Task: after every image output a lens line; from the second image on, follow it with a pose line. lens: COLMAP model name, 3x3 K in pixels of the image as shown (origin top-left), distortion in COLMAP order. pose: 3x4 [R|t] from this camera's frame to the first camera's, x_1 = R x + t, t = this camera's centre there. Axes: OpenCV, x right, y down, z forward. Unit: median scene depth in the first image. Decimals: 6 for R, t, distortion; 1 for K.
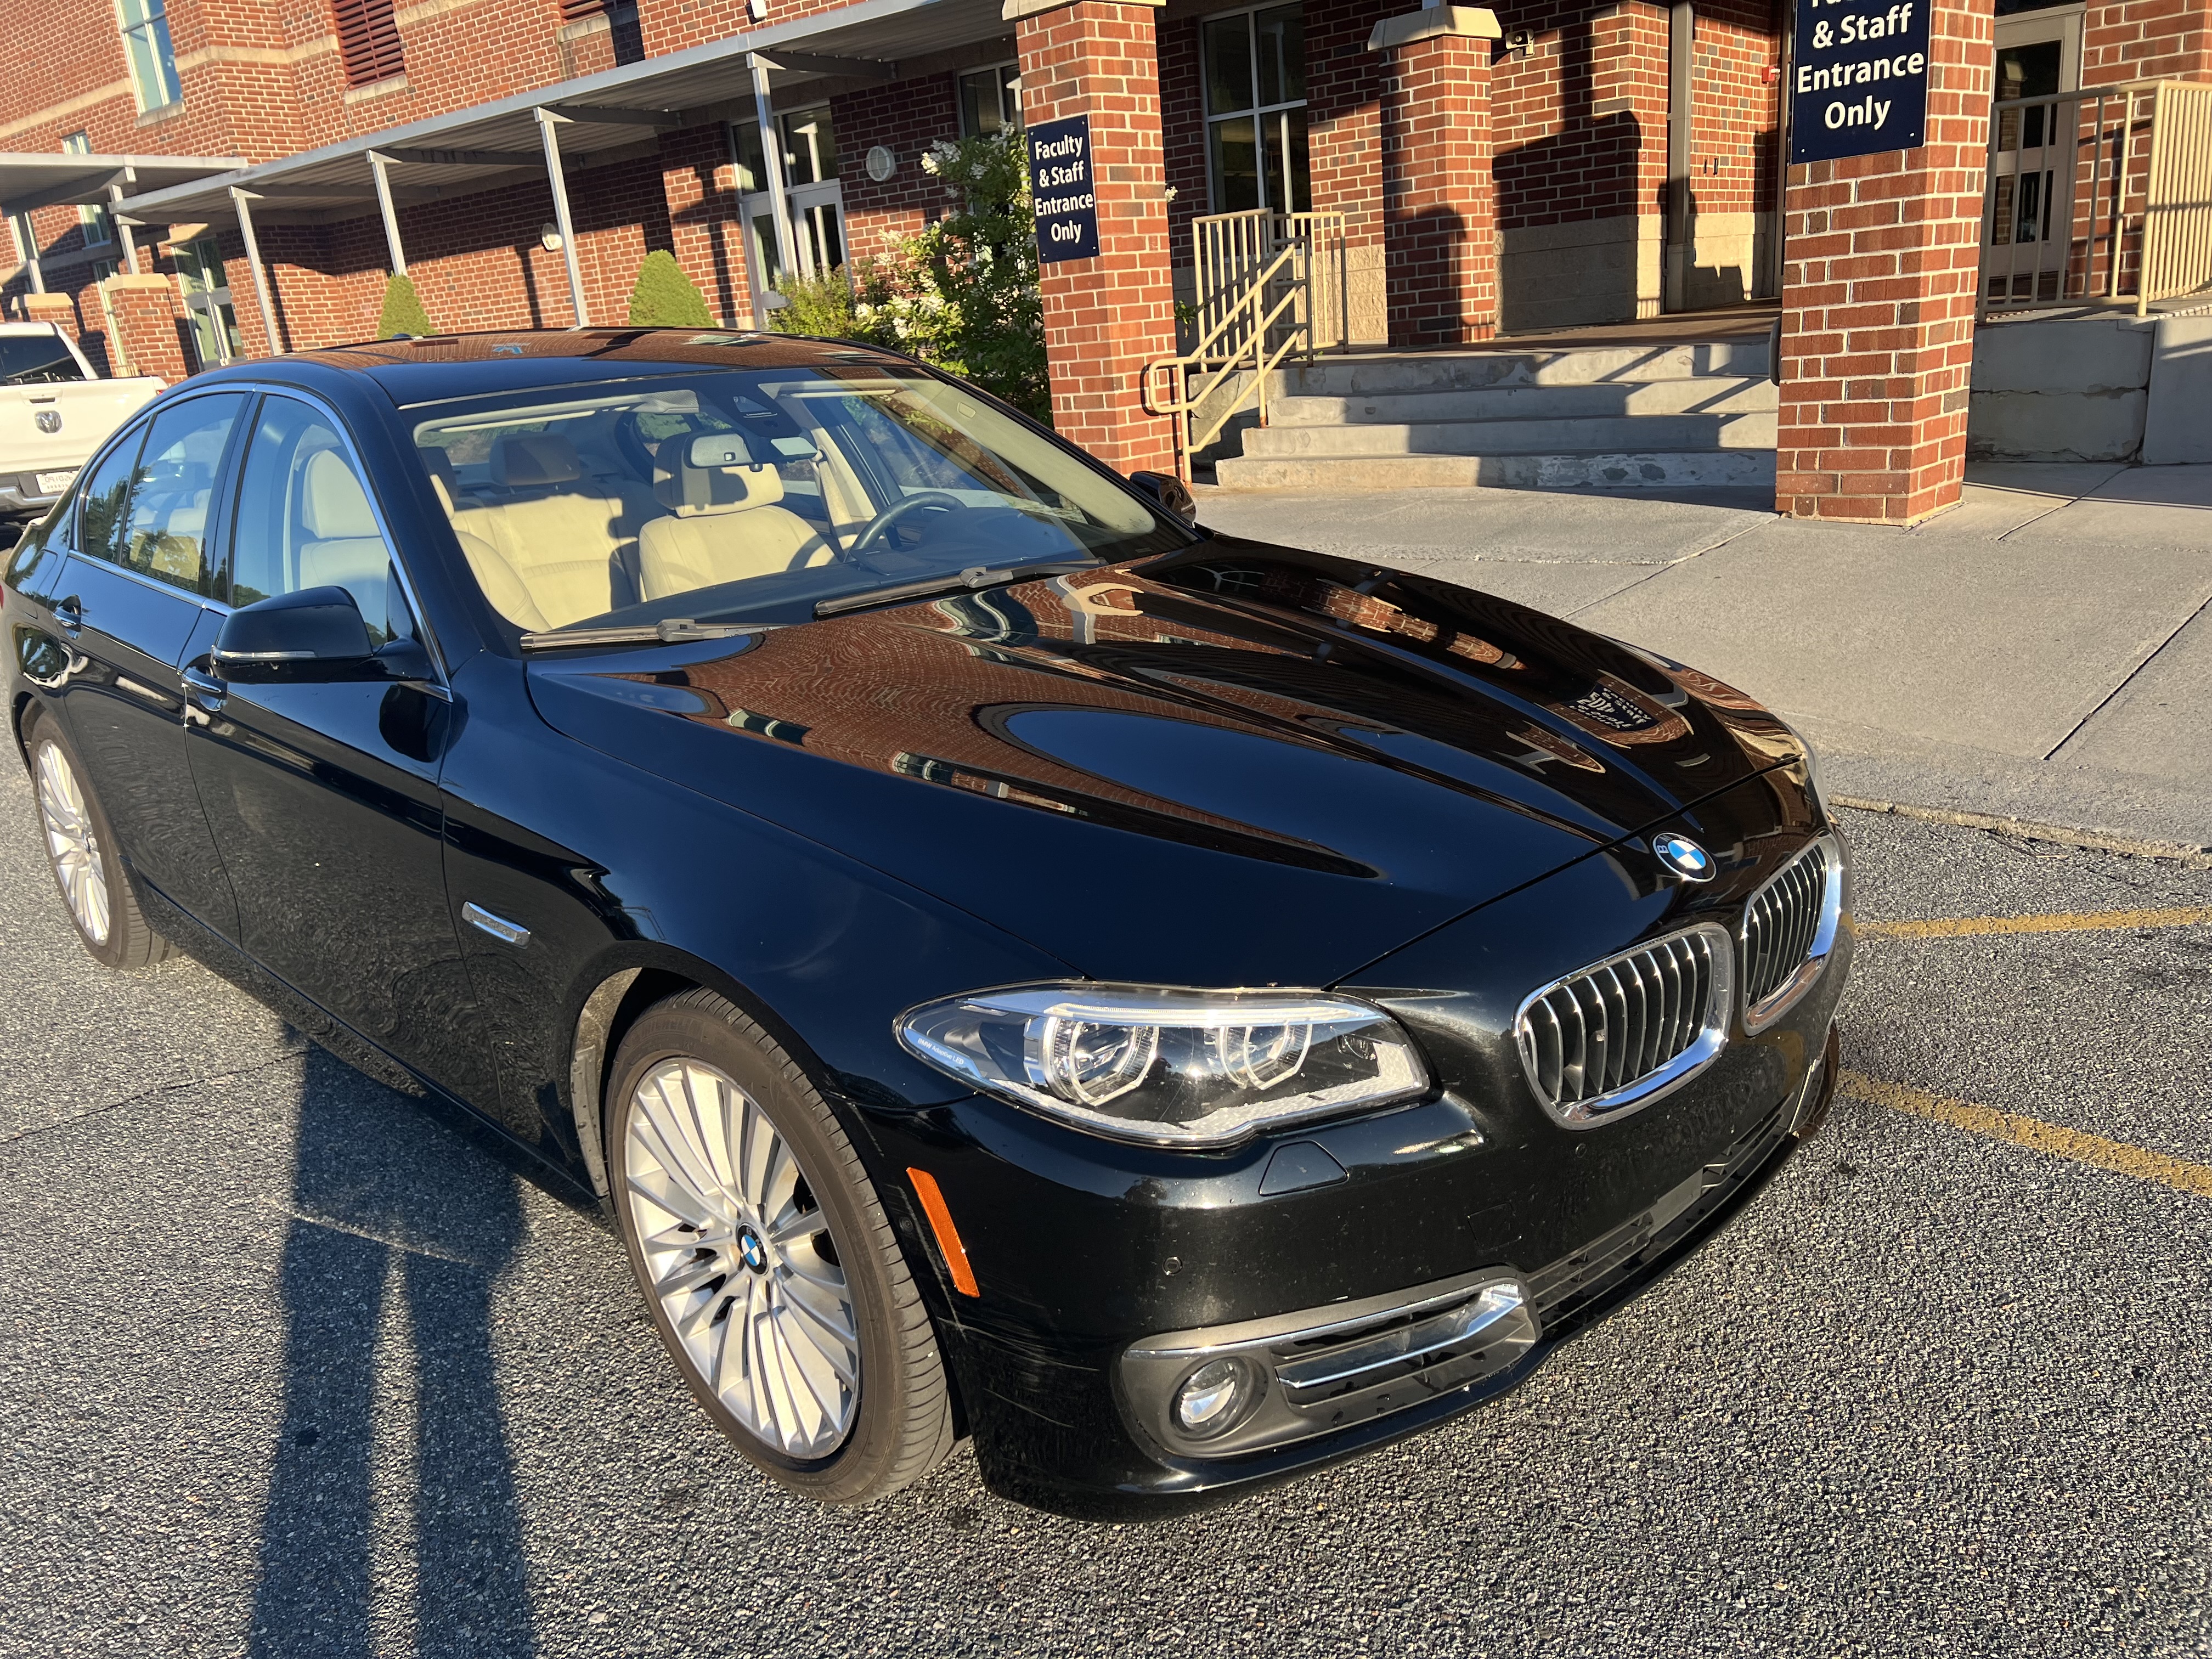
lens RADIAL K [[1672.2, 0, 1117.3], [0, 1672.2, 837.6], [0, 0, 1]] dist [0.061394, -0.063184]
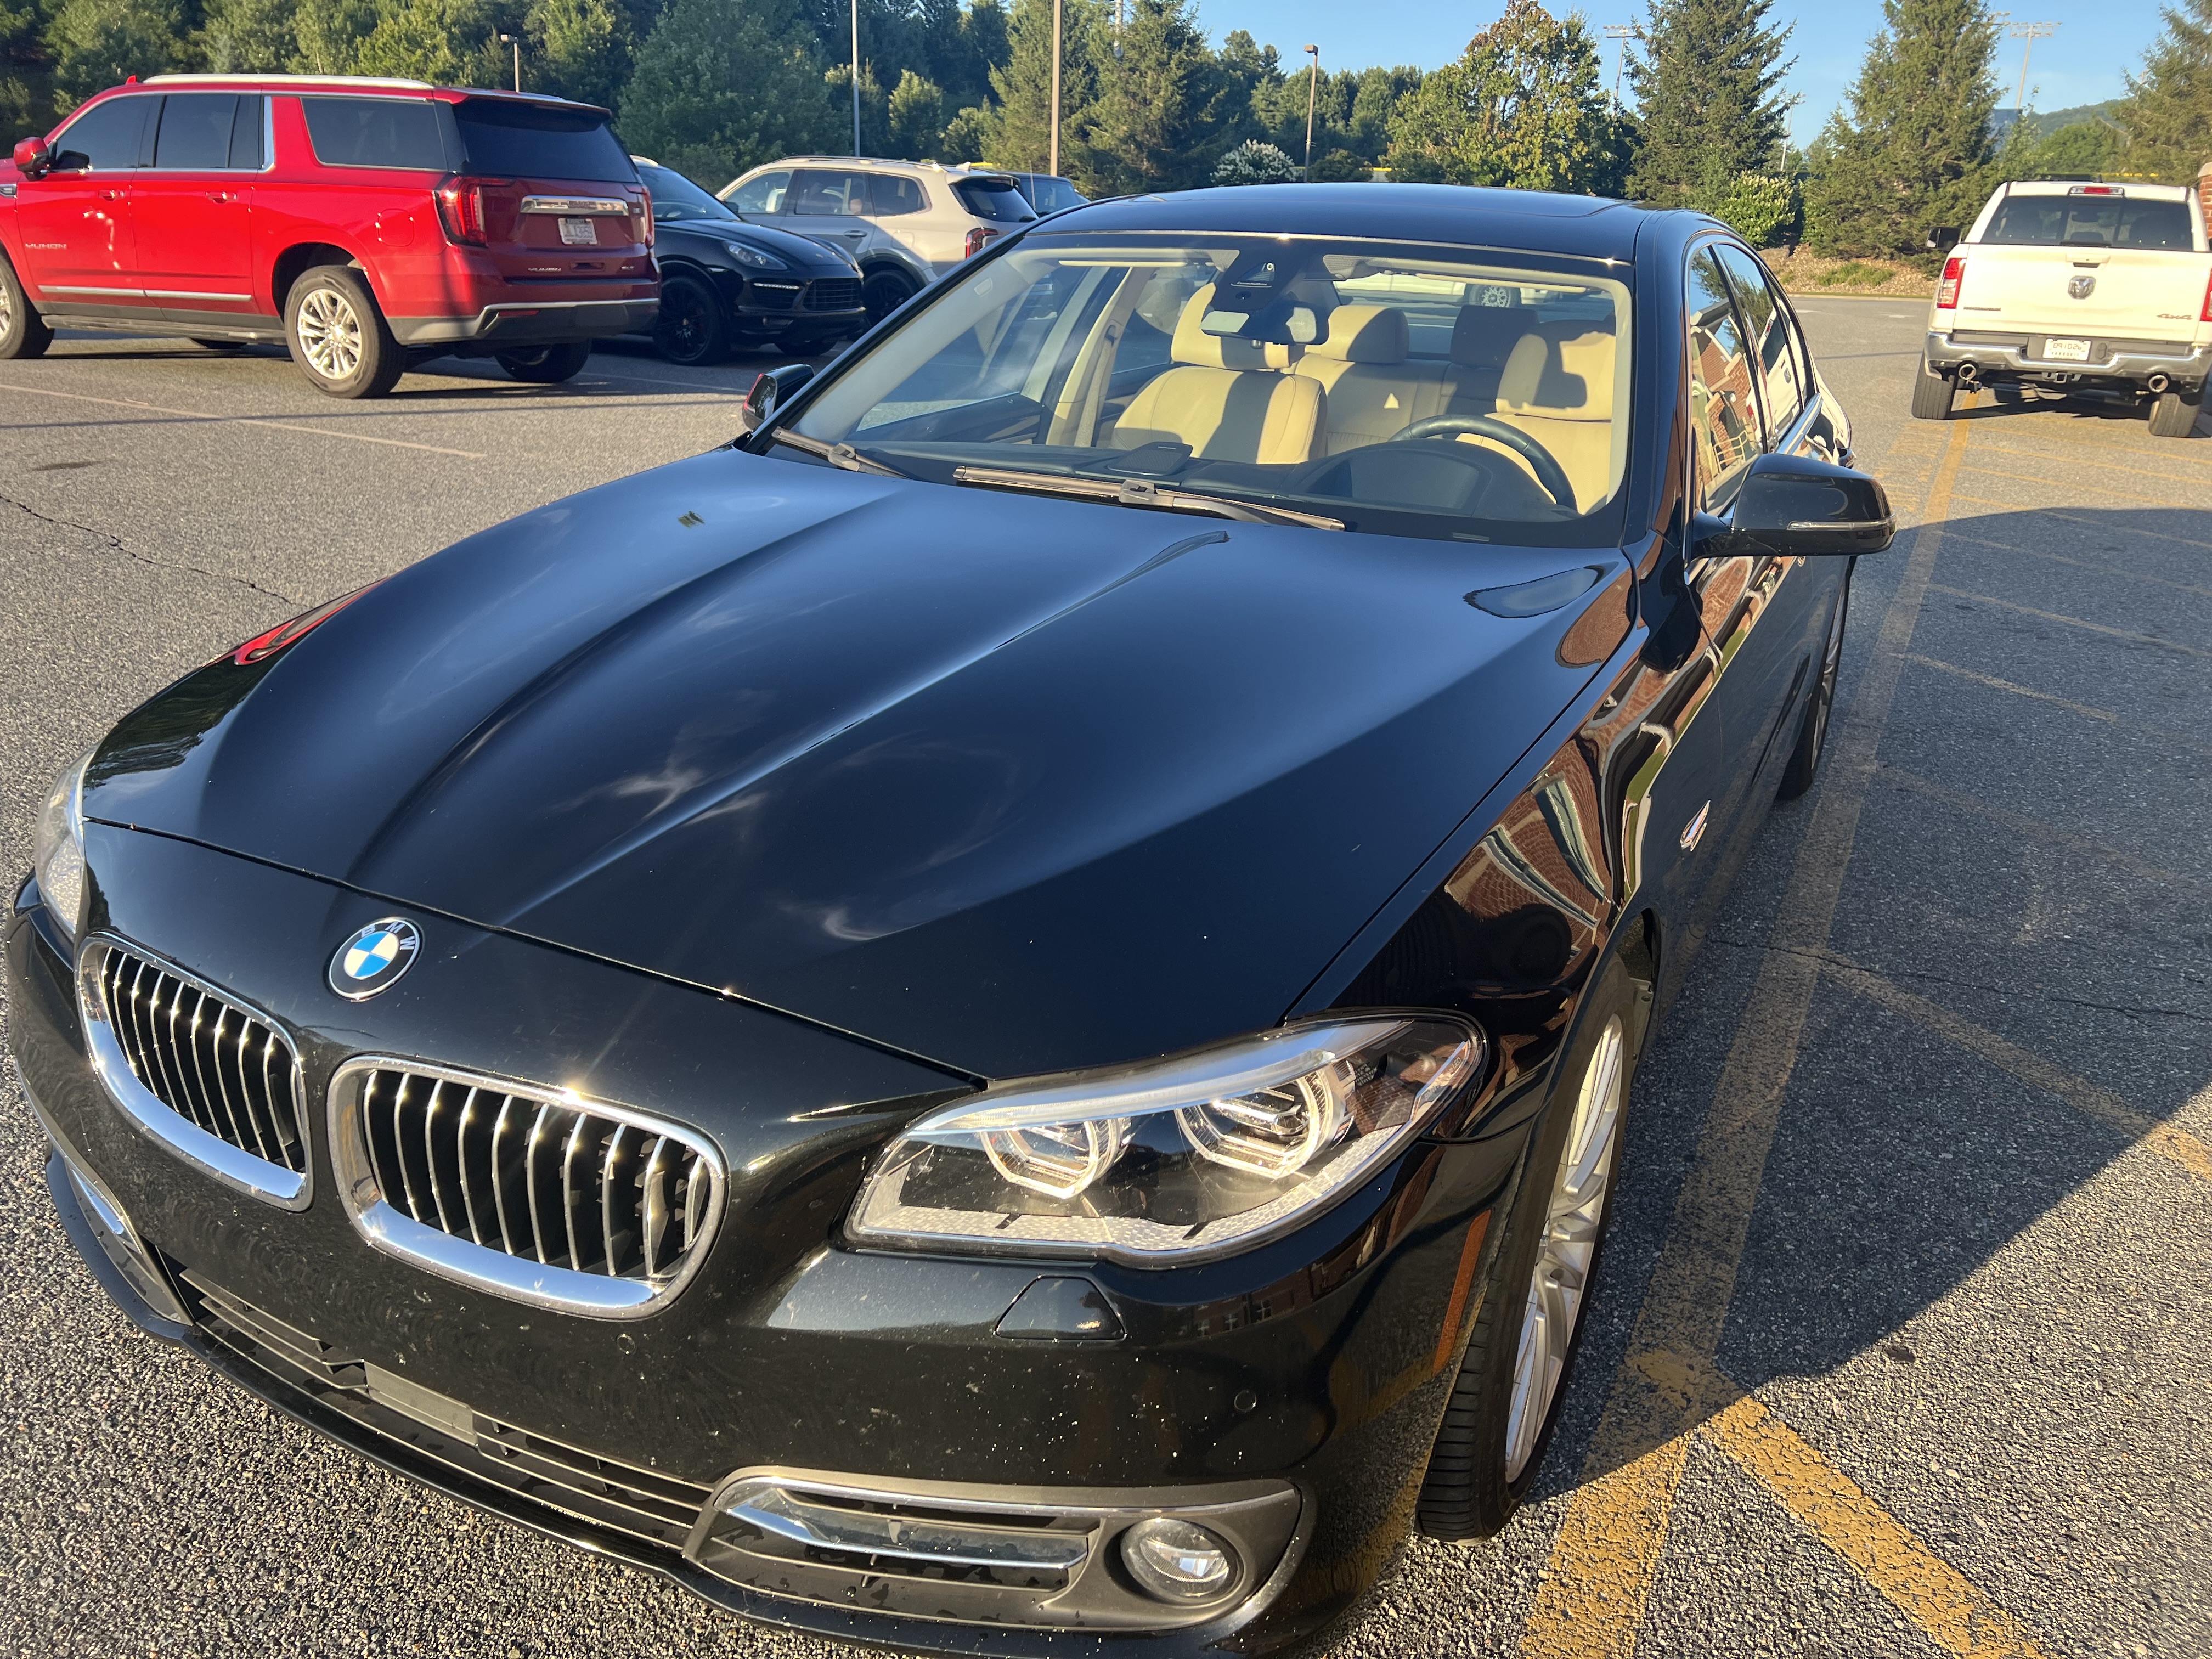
lens RADIAL K [[1672.2, 0, 1114.2], [0, 1672.2, 829.7], [0, 0, 1]] dist [0.061394, -0.063184]
pose [[0.306506, 0.397091, -0.865085, 0.173036], [-0.337623, 0.895091, 0.291242, -0.059790], [0.889980, 0.202806, 0.408418, 0.159958]]
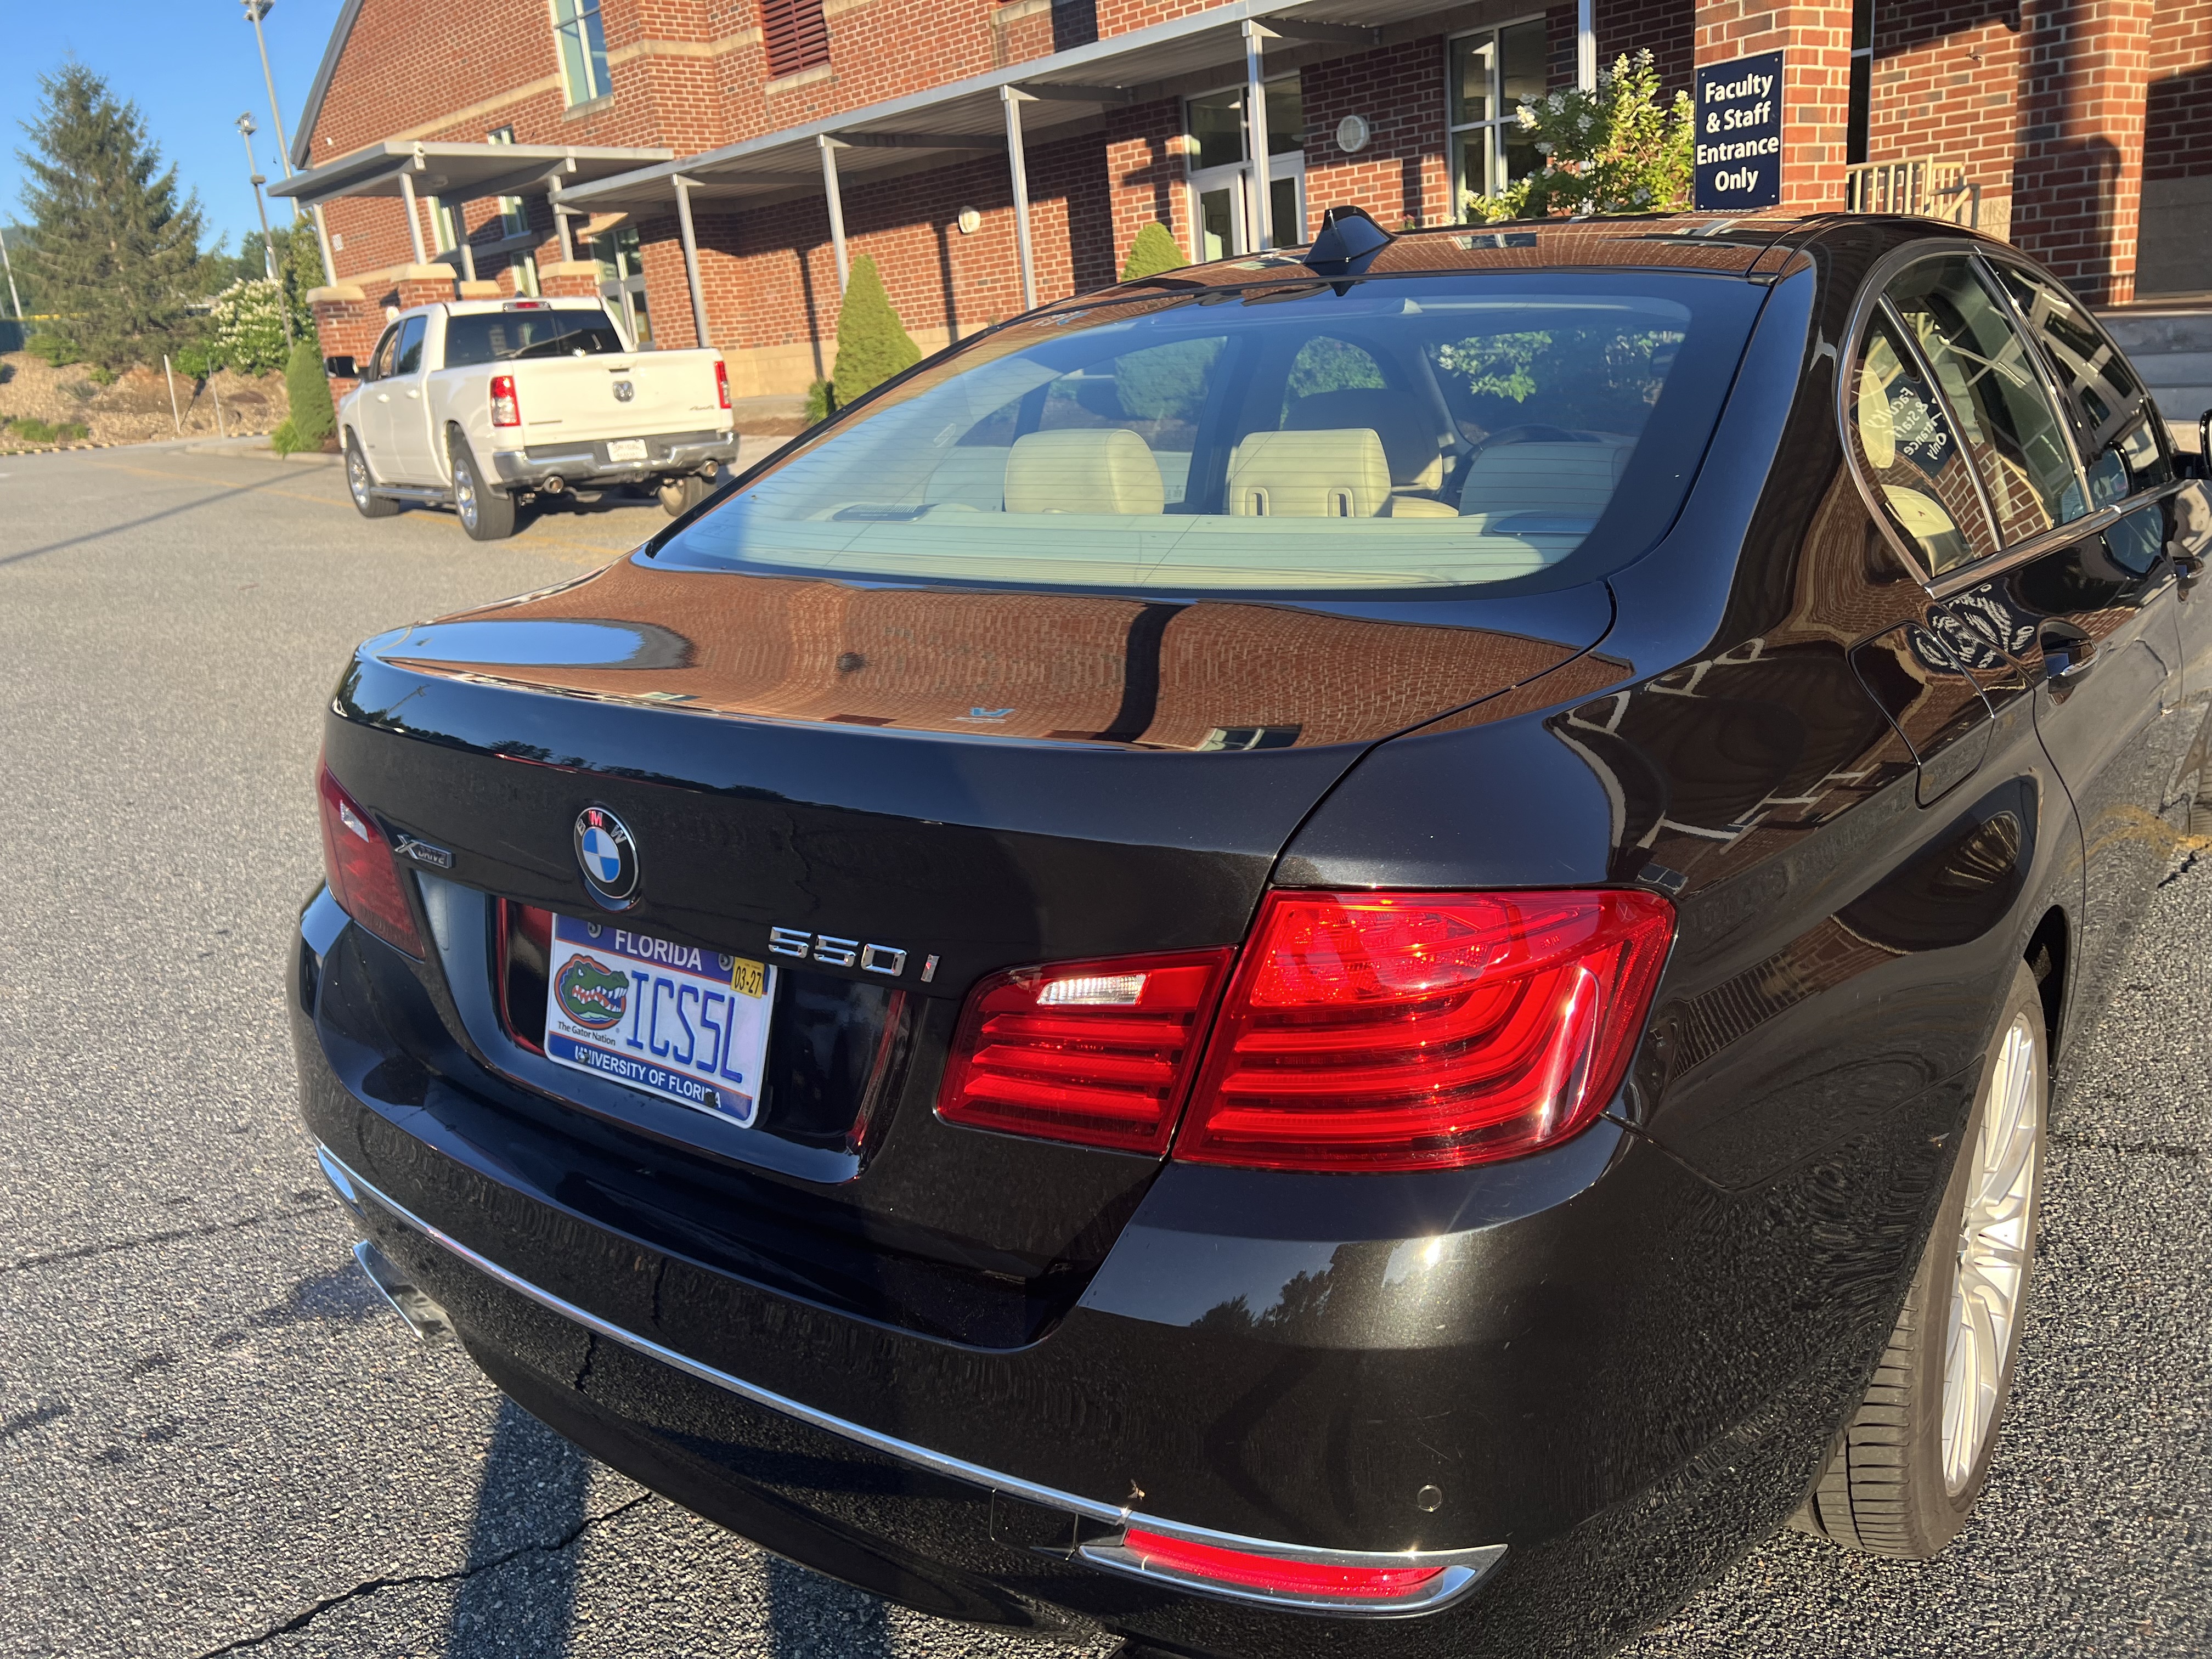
lens RADIAL K [[1672.2, 0, 1077.8], [0, 1672.2, 833.2], [0, 0, 1]] dist [0.061394, -0.063184]
pose [[0.988420, 0.043753, -0.145299, -0.193879], [-0.043774, 0.999037, 0.003052, 0.007827], [0.145293, 0.003343, 0.989383, 0.028164]]
